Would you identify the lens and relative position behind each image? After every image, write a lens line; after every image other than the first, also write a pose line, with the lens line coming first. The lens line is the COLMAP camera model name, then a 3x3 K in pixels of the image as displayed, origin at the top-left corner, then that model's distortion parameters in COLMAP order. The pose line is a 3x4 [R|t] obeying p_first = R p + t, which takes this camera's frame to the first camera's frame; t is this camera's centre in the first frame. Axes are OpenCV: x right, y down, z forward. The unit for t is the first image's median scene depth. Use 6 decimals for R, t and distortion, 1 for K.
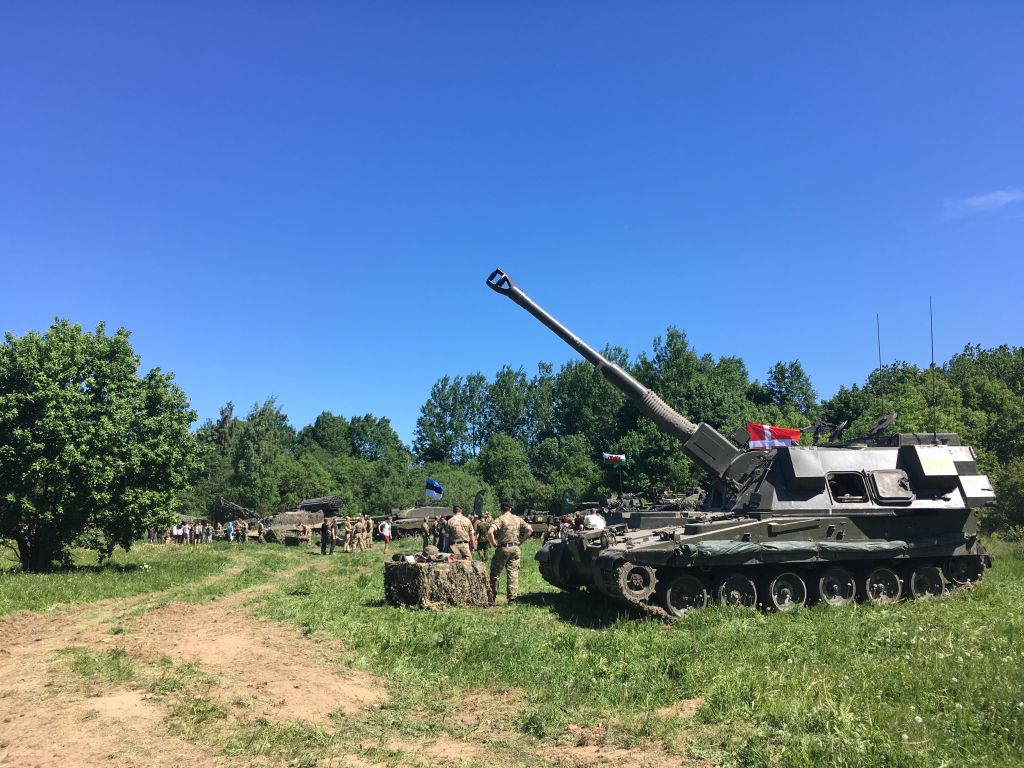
lens RADIAL K [[838.7, 0, 512.0], [0, 838.7, 384.0], [0, 0, 1]] dist [0.081188, -0.121116]
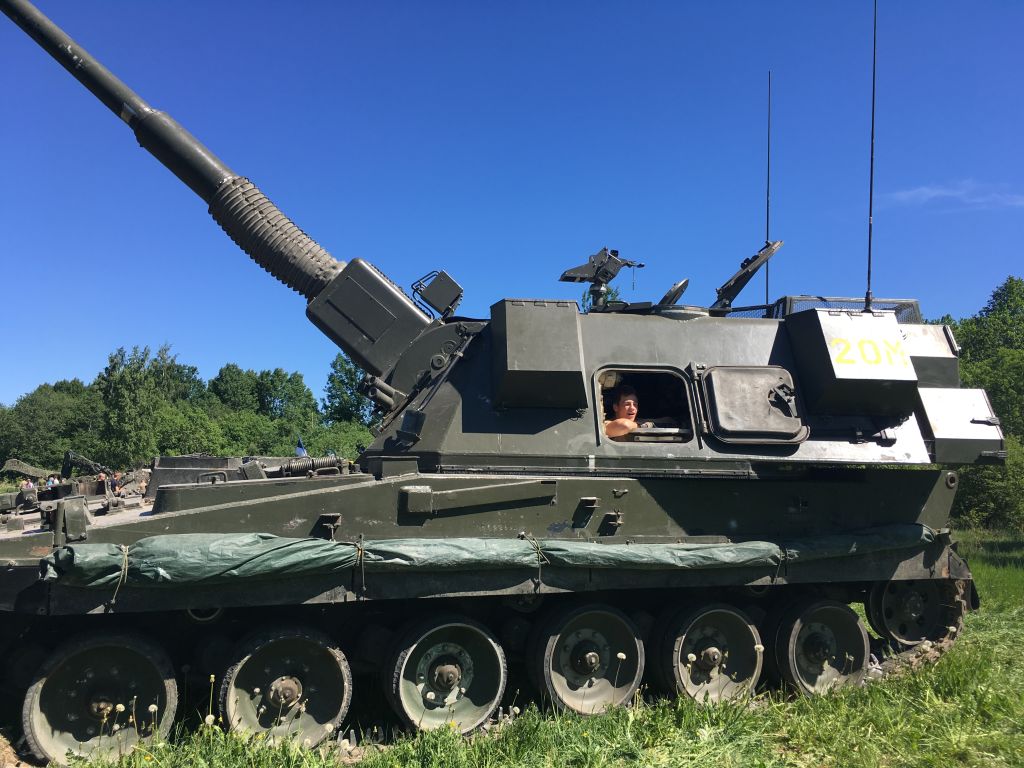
lens RADIAL K [[838.7, 0, 512.0], [0, 838.7, 384.0], [0, 0, 1]] dist [0.081188, -0.121116]
pose [[0.997479, 0.039349, 0.059054, 0.308561], [-0.041447, 0.998537, 0.034735, 0.100881], [-0.057601, -0.037095, 0.997650, 0.607272]]
